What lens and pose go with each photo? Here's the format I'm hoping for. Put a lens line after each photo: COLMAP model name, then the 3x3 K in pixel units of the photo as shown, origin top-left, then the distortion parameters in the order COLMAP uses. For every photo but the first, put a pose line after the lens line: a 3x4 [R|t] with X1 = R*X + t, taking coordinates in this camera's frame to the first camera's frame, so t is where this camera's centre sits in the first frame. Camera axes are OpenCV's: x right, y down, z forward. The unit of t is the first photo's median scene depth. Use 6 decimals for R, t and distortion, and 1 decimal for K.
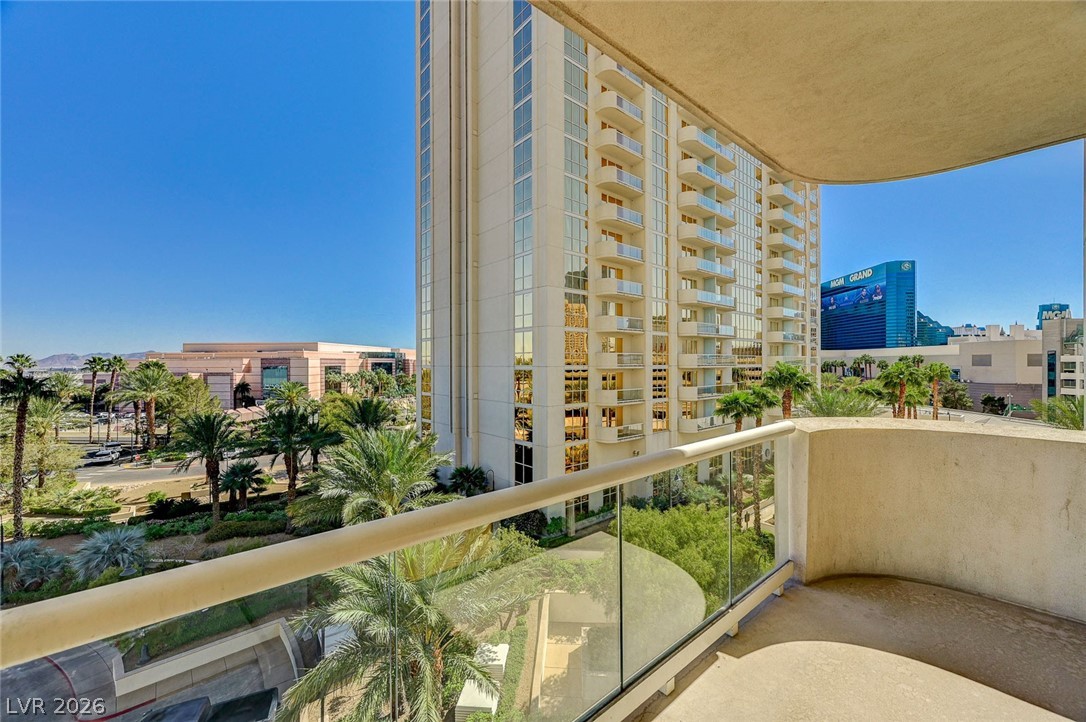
lens RADIAL K [[434.5, 0, 541.0], [0, 434.5, 361.9], [0, 0, 1]] dist [-0.003095, 0.000013]
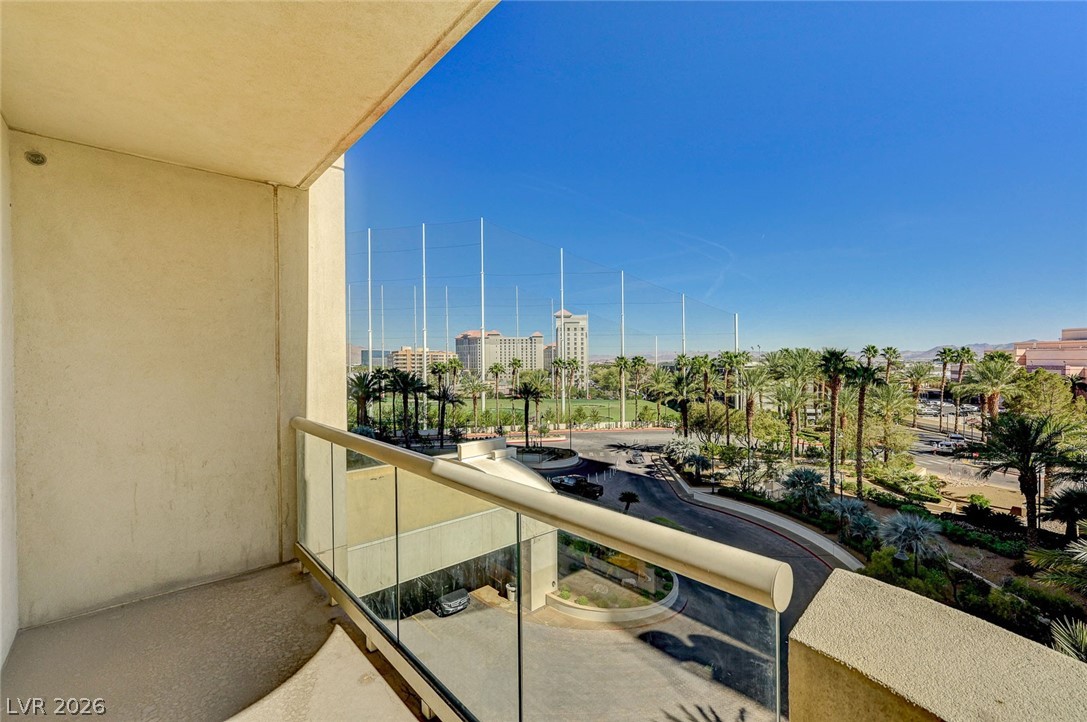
lens RADIAL K [[461.5, 0, 543.1], [0, 461.5, 359.5], [0, 0, 1]] dist [-0.000369, 0.001352]
pose [[0.016845, 0.007883, -0.999827, 0.072800], [0.006140, 0.999949, 0.007988, 0.000363], [0.999839, -0.006273, 0.016796, 0.069697]]
